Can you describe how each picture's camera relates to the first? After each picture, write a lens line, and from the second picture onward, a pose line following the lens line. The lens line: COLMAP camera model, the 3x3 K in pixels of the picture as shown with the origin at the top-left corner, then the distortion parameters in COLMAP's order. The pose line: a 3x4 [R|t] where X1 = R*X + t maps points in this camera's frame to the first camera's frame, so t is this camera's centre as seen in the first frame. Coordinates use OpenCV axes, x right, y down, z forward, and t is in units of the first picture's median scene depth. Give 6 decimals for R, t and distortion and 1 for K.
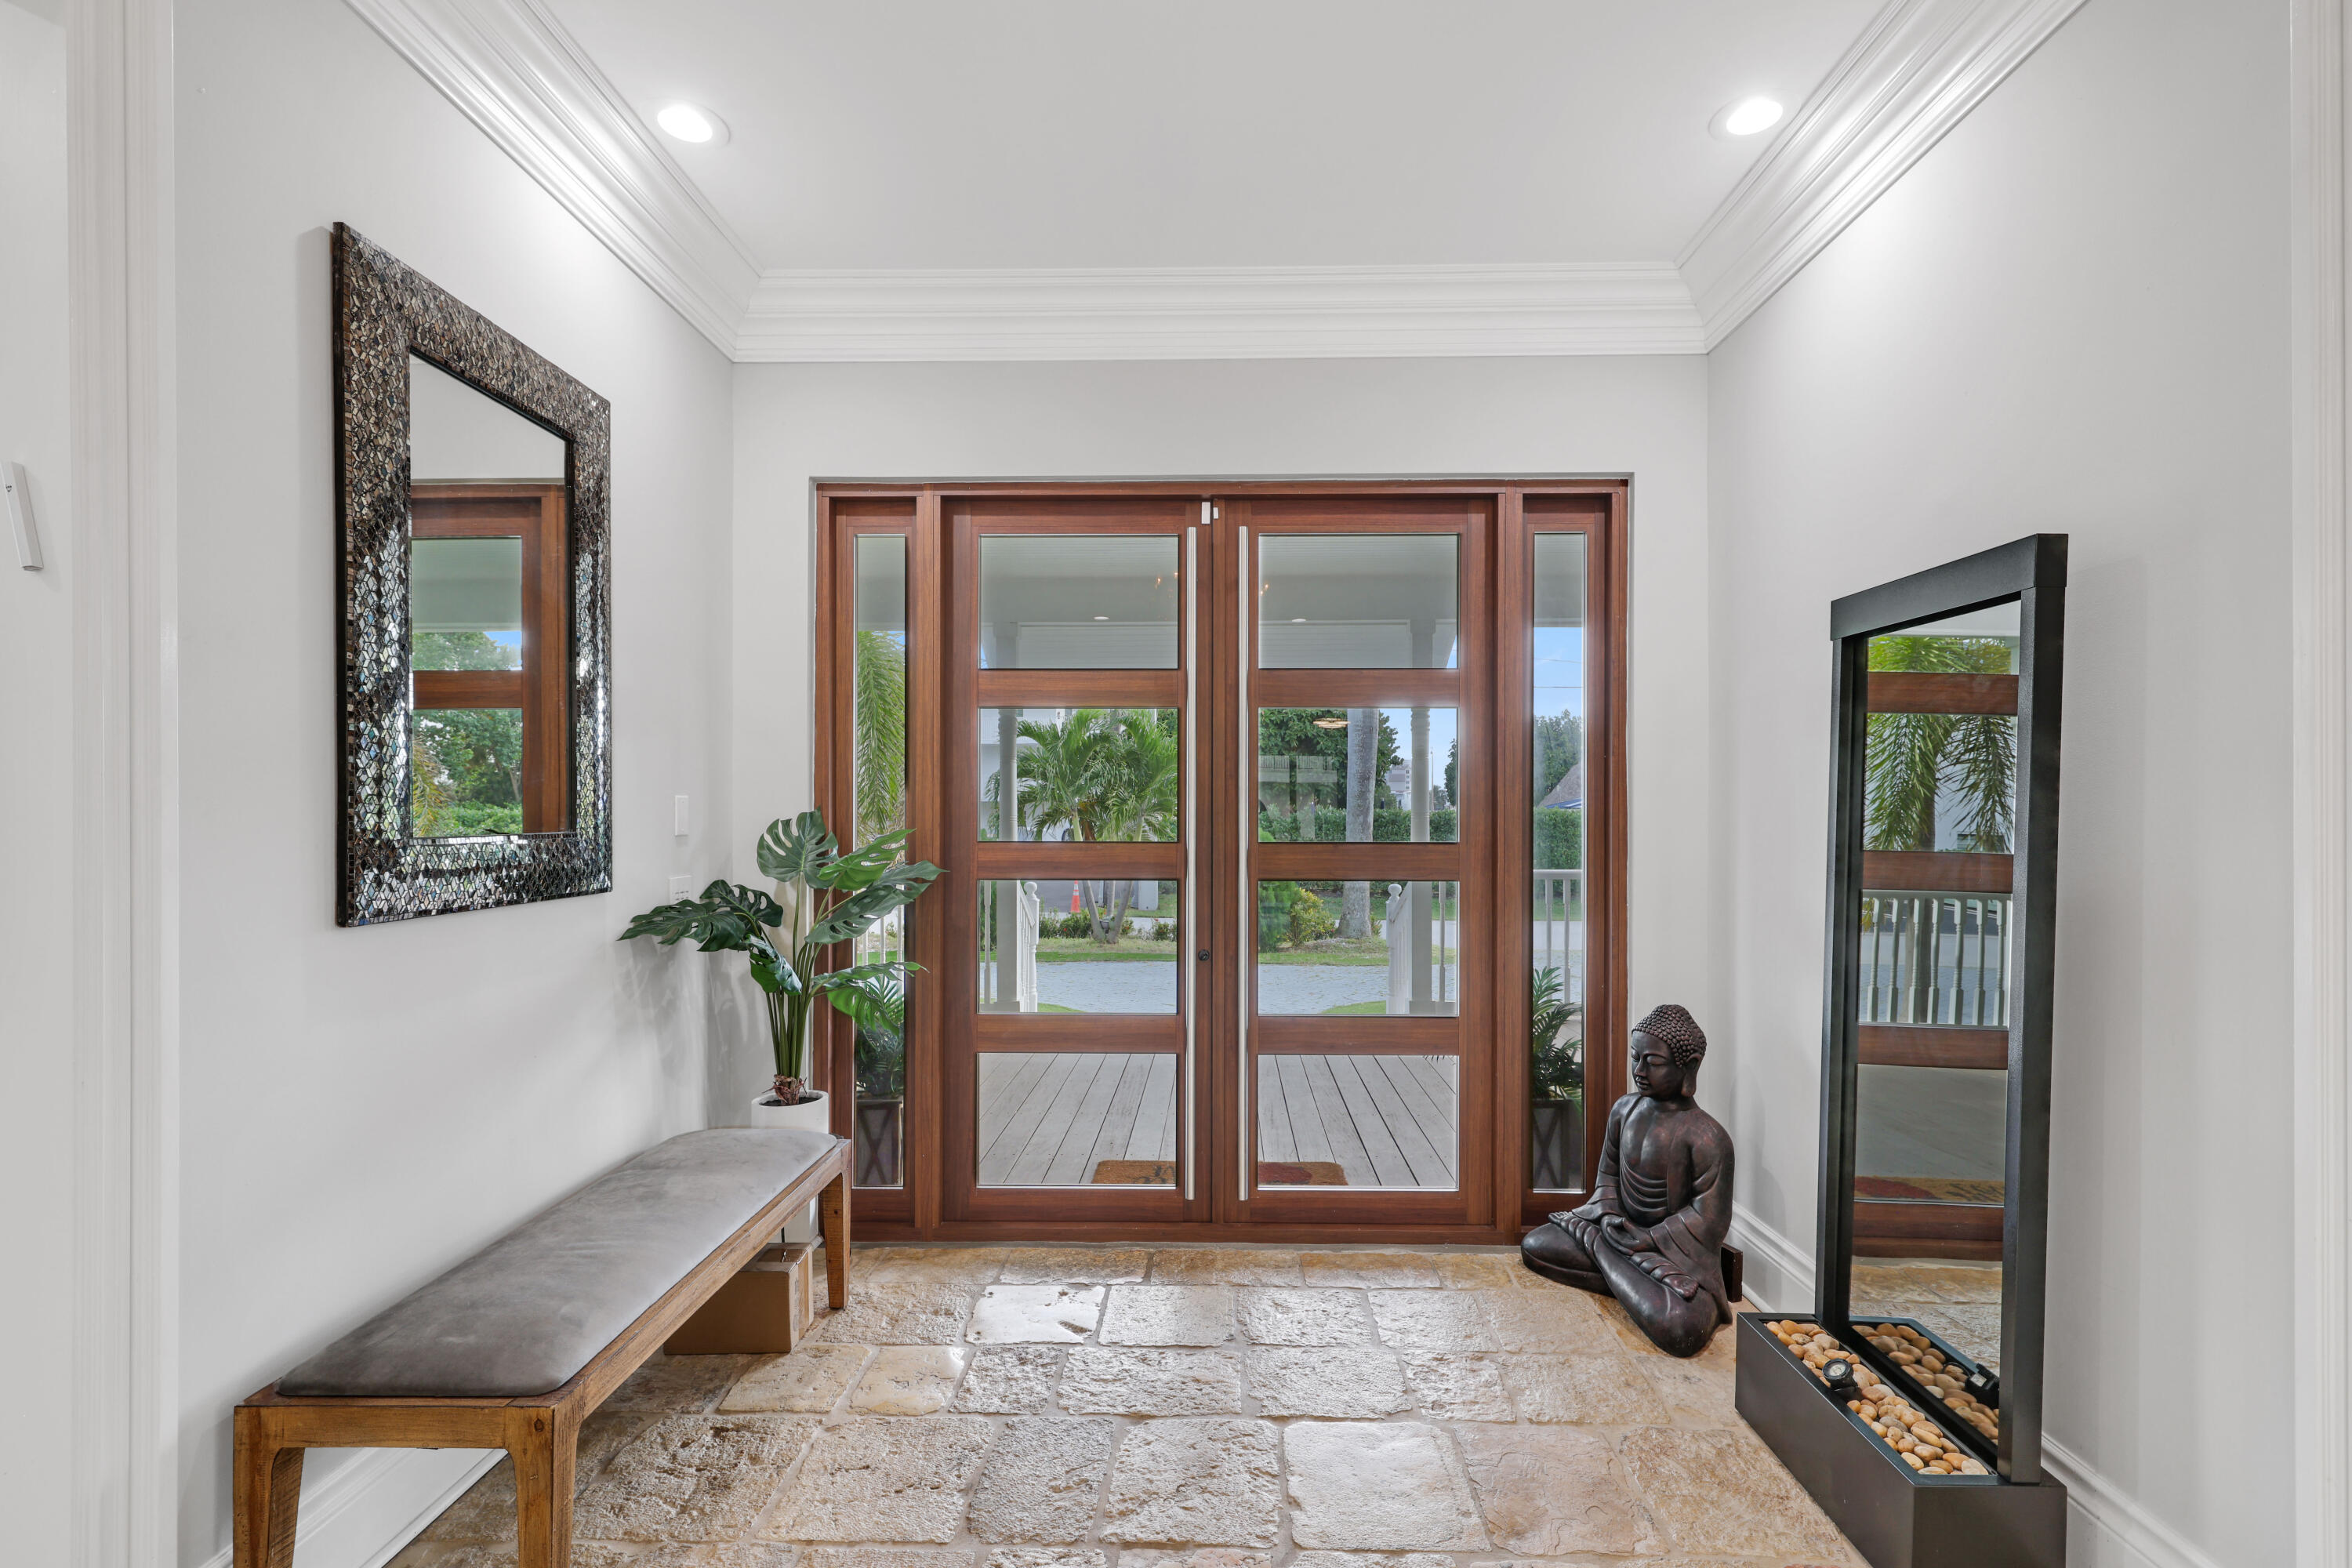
lens RADIAL K [[1065.0, 0, 1213.2], [0, 1065.0, 815.3], [0, 0, 1]] dist [0.000135, -0.000682]
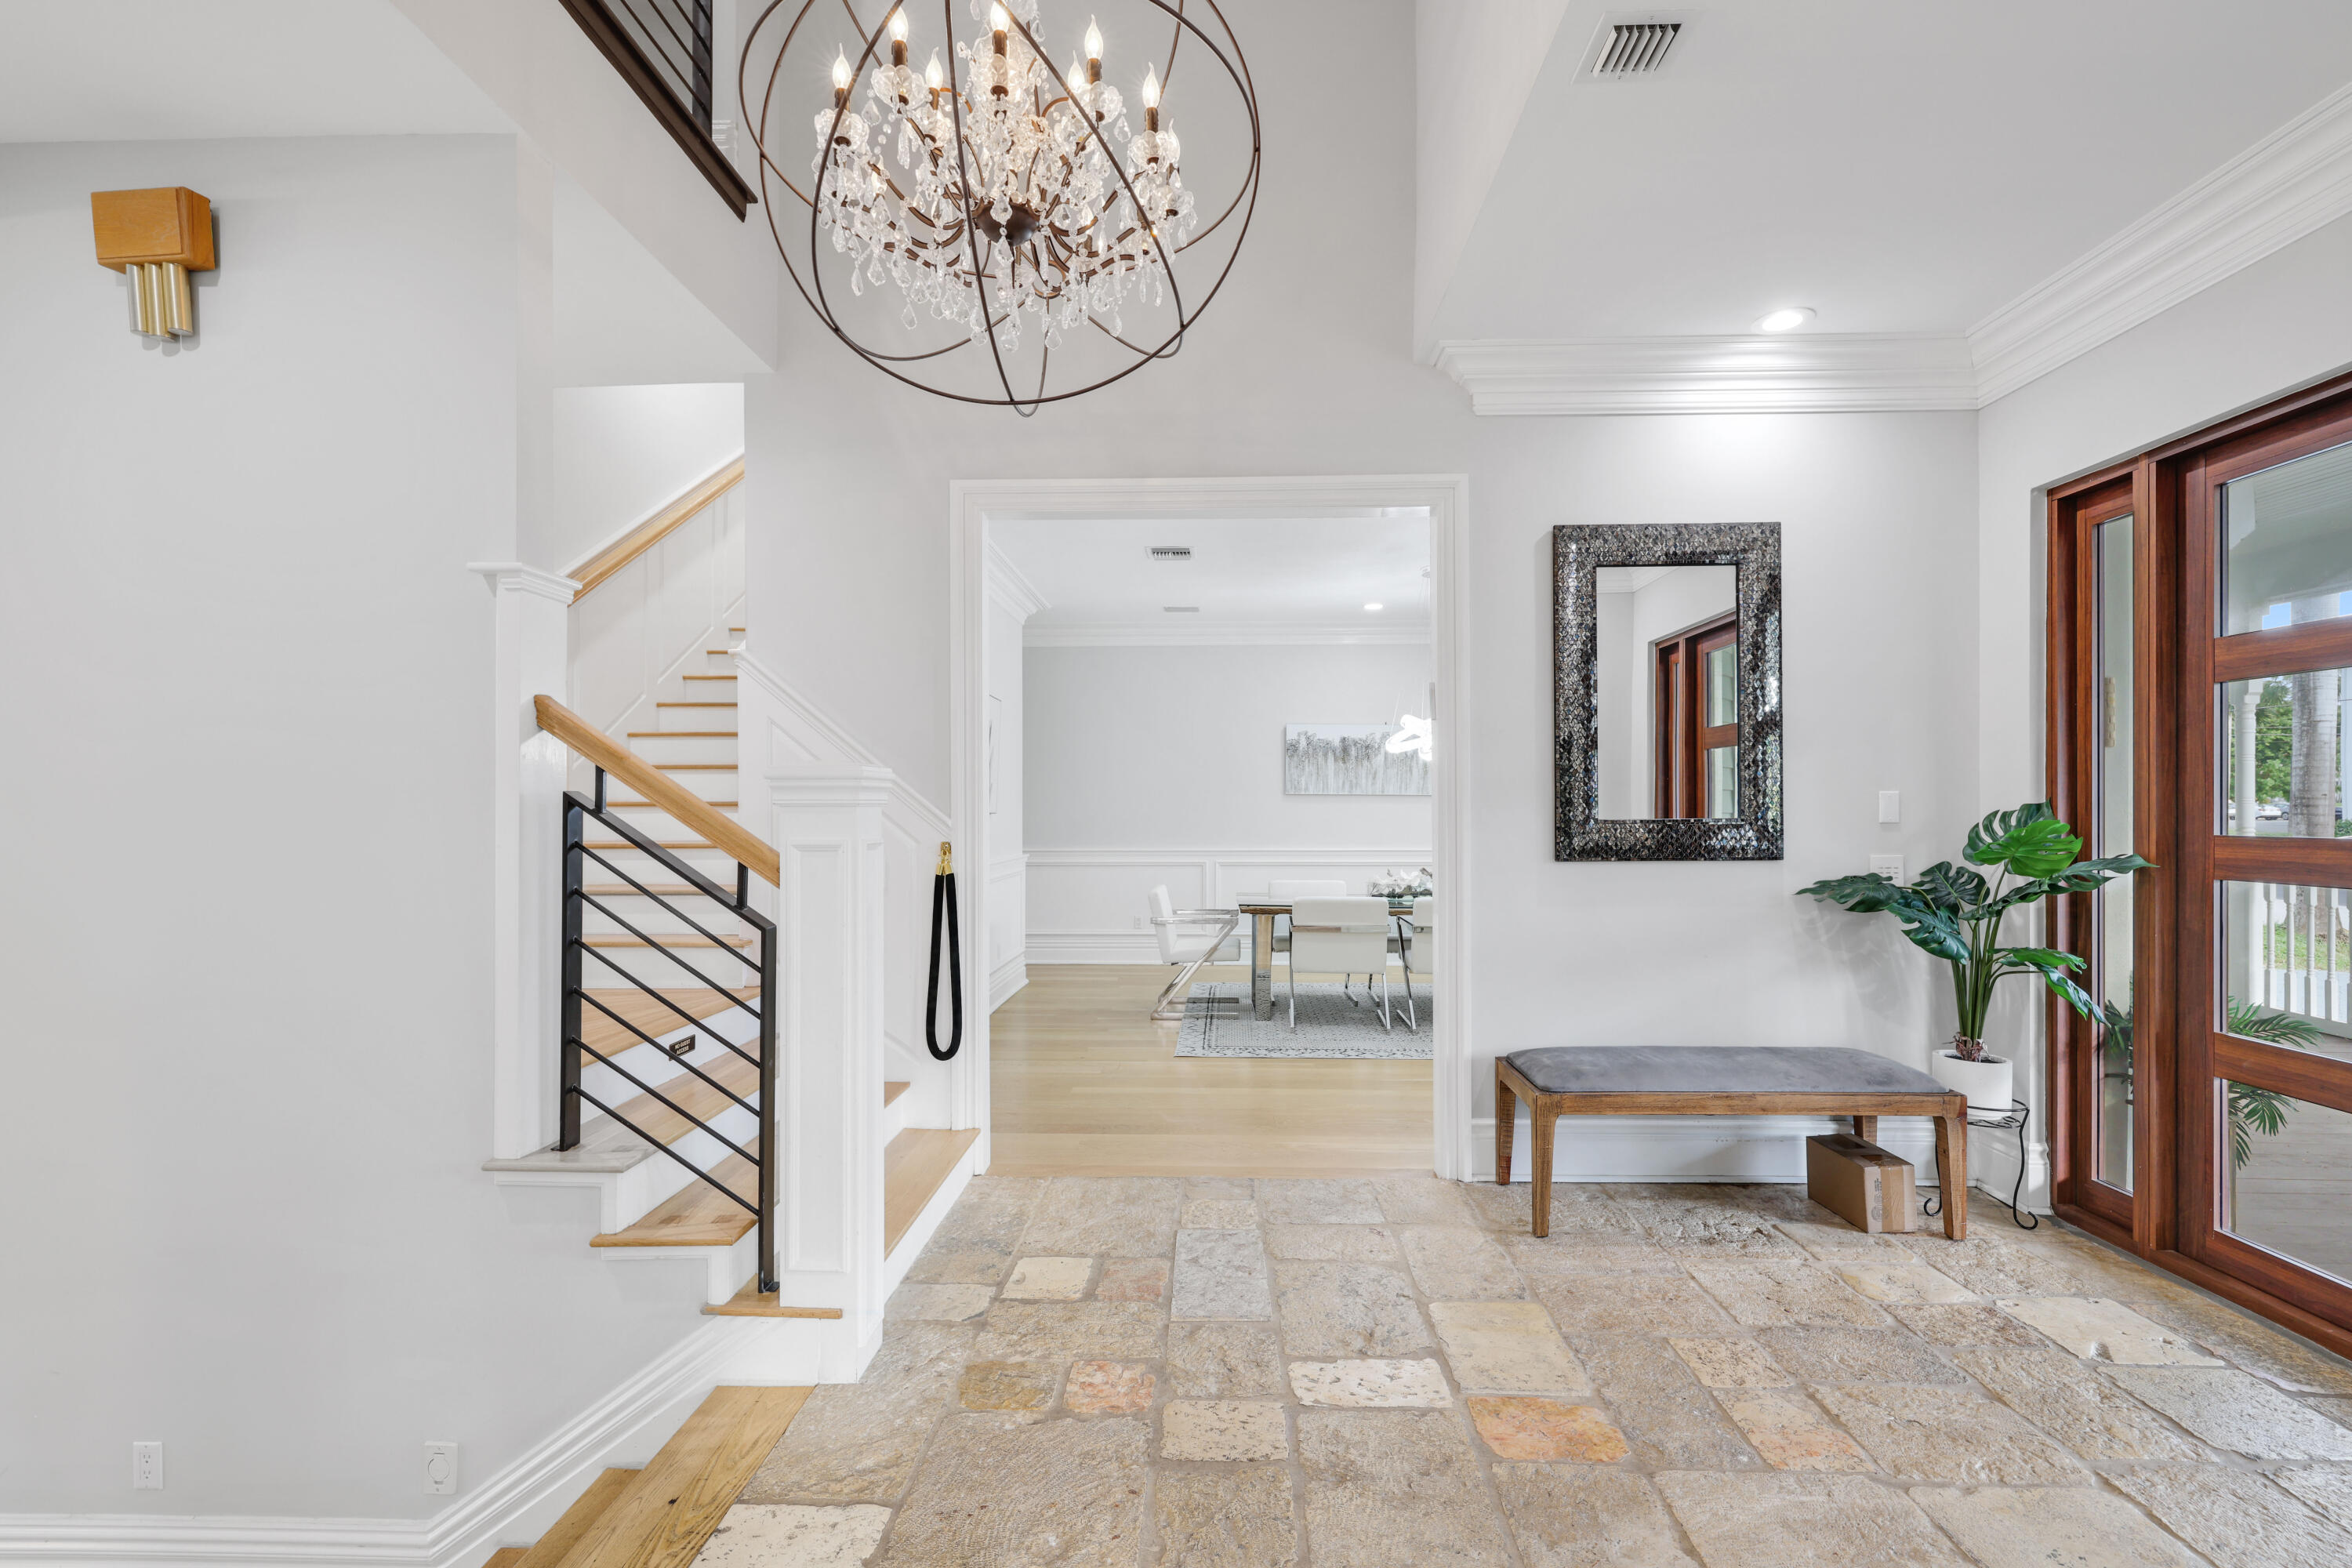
lens RADIAL K [[1010.3, 0, 1184.4], [0, 1010.3, 806.4], [0, 0, 1]] dist [-0.000336, 0.001161]
pose [[-0.027620, -0.005211, -0.999605, 0.771552], [0.000968, 0.999986, -0.005240, 0.004632], [0.999618, -0.001112, -0.027615, 0.211726]]
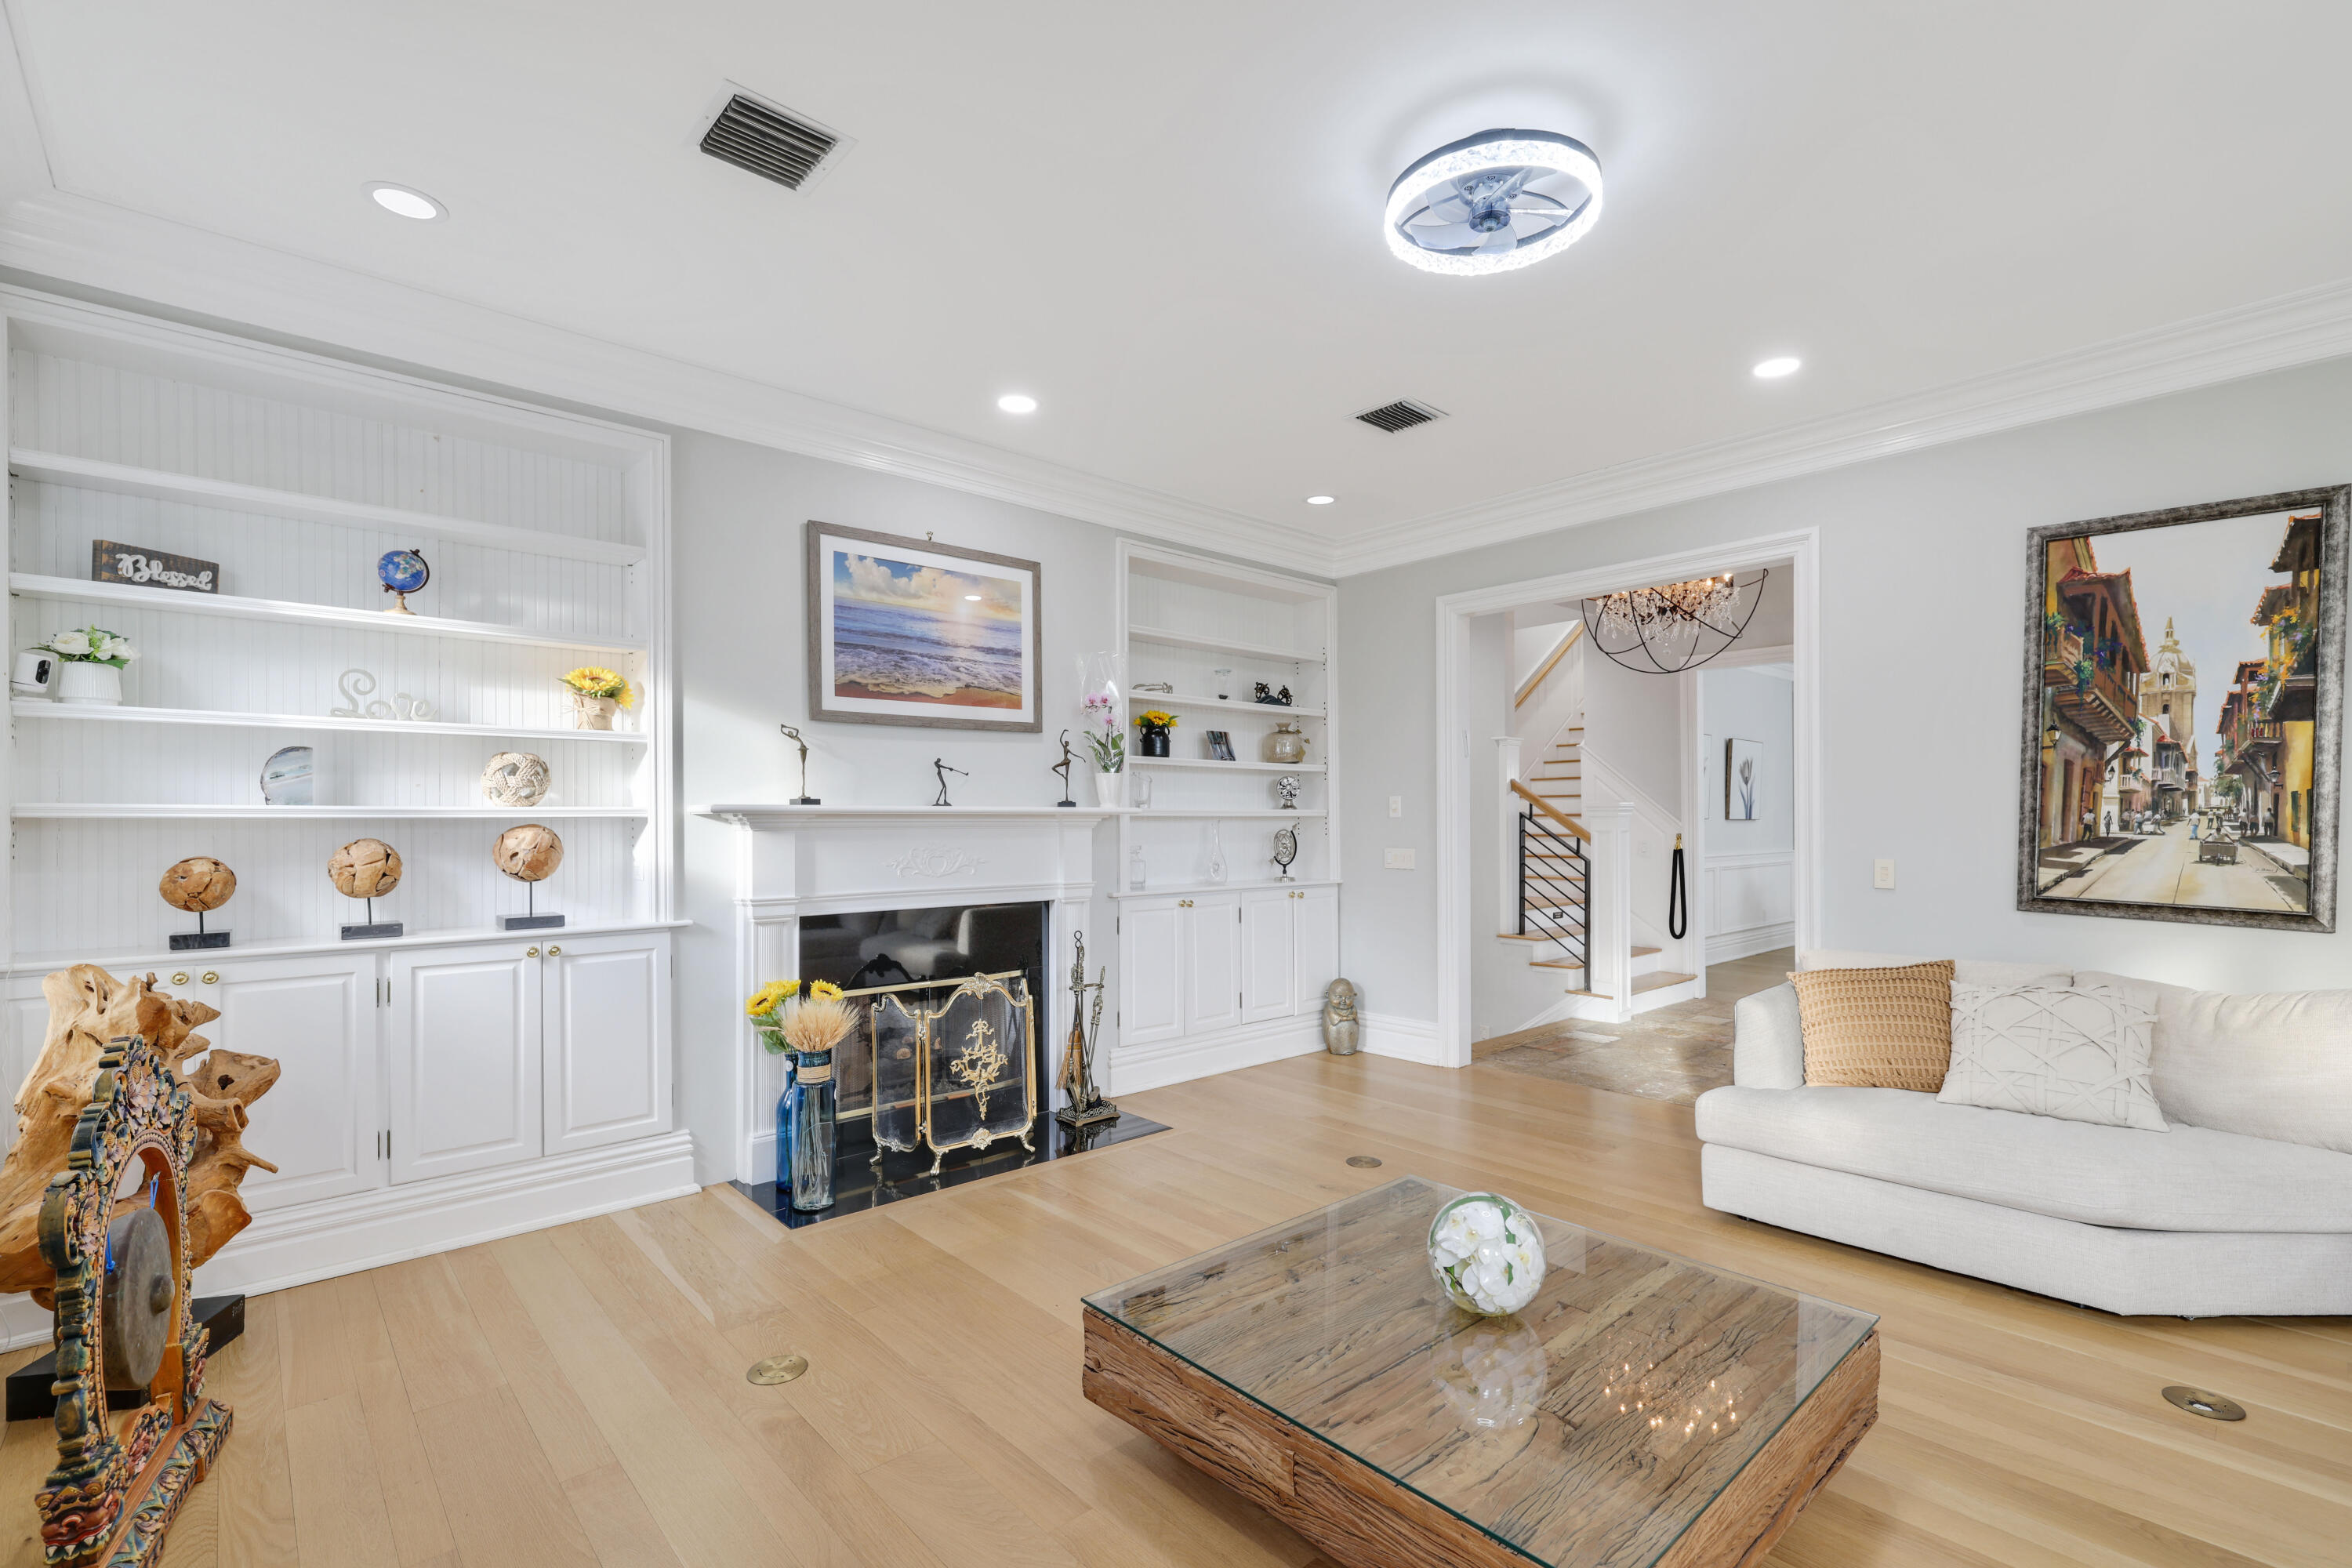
lens RADIAL K [[1065.0, 0, 1174.1], [0, 1065.0, 803.1], [0, 0, 1]] dist [0.000135, -0.000682]
pose [[-0.732559, -0.001295, -0.680702, 2.107294], [0.000131, 0.999998, -0.002044, -0.025123], [0.680703, -0.001586, -0.732558, 0.888045]]
